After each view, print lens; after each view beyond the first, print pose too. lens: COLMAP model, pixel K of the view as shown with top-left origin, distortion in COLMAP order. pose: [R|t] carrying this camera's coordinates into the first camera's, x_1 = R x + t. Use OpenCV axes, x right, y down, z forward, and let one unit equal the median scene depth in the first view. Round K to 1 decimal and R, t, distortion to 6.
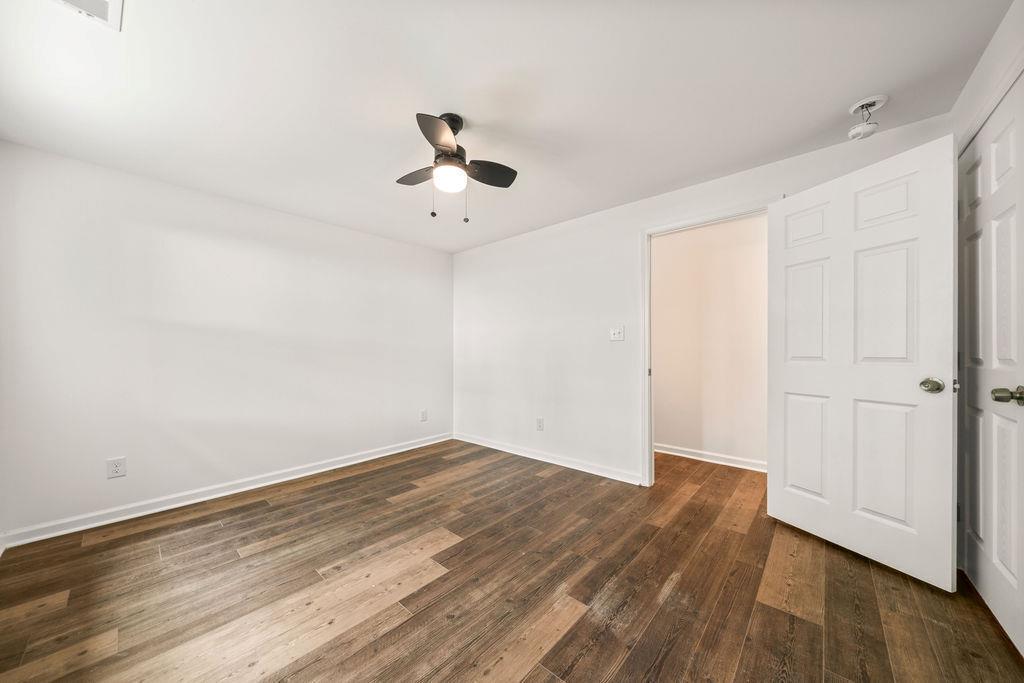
lens RADIAL K [[353.7, 0, 513.1], [0, 353.7, 349.5], [0, 0, 1]] dist [-0.000439, -0.000030]
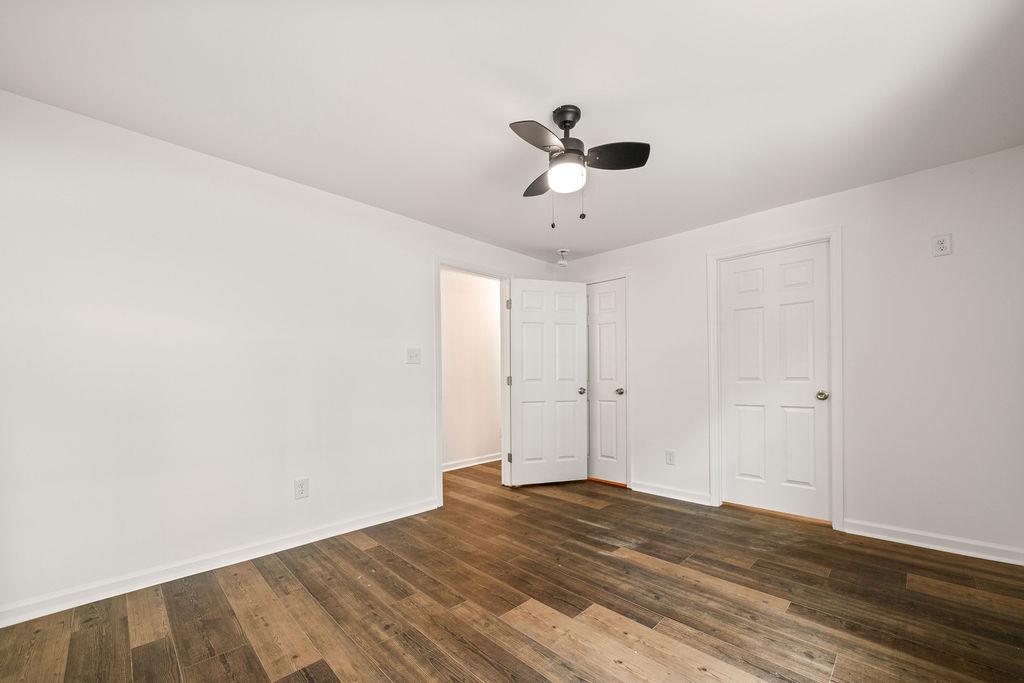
lens RADIAL K [[397.6, 0, 524.2], [0, 397.6, 377.0], [0, 0, 1]] dist [0.000261, 0.000005]
pose [[0.048381, 0.007393, 0.998802, -1.076465], [-0.002636, 0.999970, -0.007274, 0.023978], [-0.998825, -0.002281, 0.048399, 0.974712]]
